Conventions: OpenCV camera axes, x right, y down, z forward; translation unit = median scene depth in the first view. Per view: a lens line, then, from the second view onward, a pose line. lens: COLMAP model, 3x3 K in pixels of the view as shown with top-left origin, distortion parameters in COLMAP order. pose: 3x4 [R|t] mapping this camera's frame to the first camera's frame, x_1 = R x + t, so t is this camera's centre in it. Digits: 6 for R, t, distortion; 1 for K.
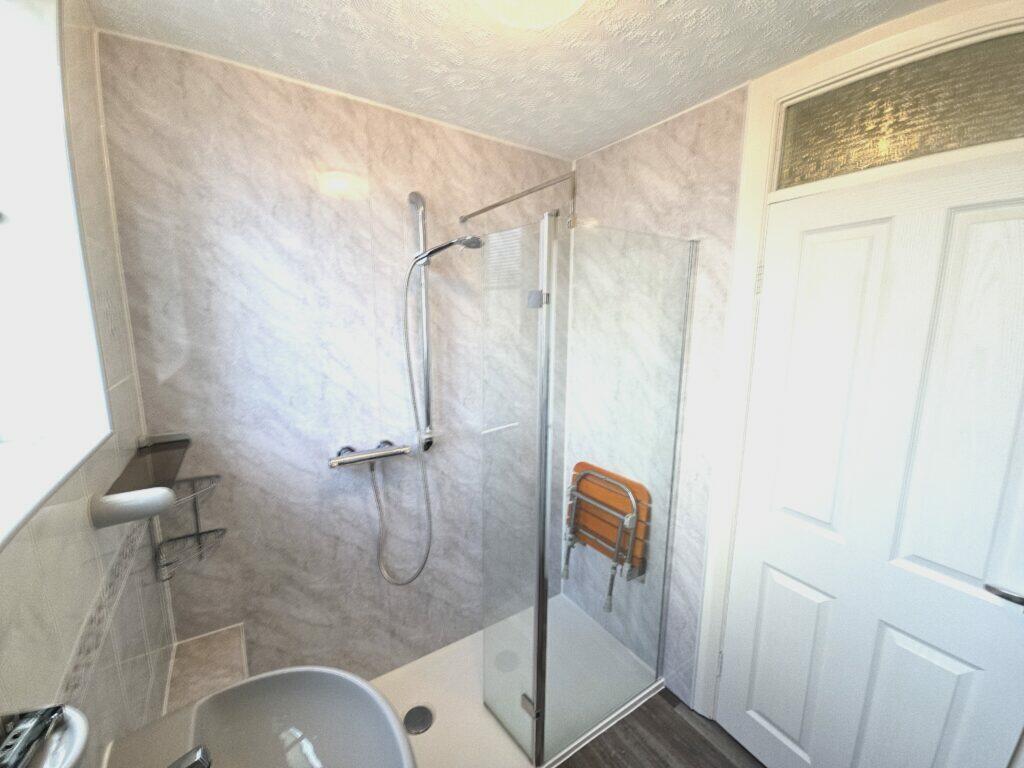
lens RADIAL K [[412.6, 0, 509.8], [0, 412.6, 383.6], [0, 0, 1]] dist [-0.012767, -0.001289]
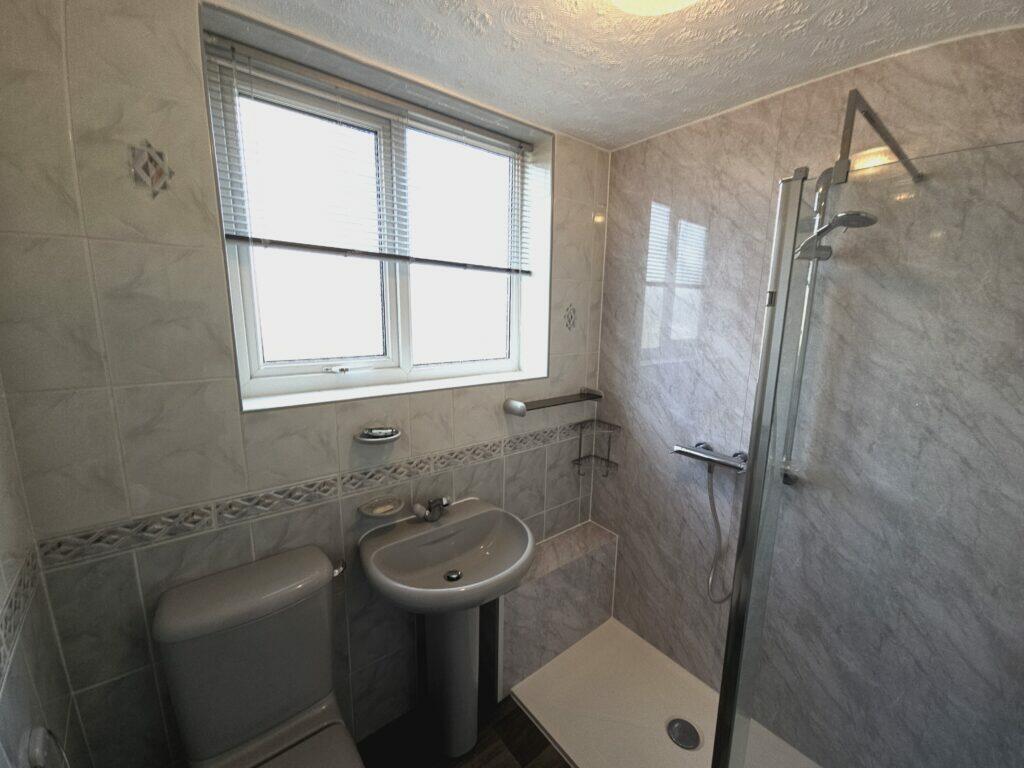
lens RADIAL K [[412.6, 0, 510.2], [0, 412.6, 385.8], [0, 0, 1]] dist [-0.012767, -0.001289]
pose [[0.079149, 0.165329, -0.983057, 0.619471], [-0.173275, 0.973421, 0.149757, -0.066211], [0.981688, 0.158486, 0.105692, 0.393881]]
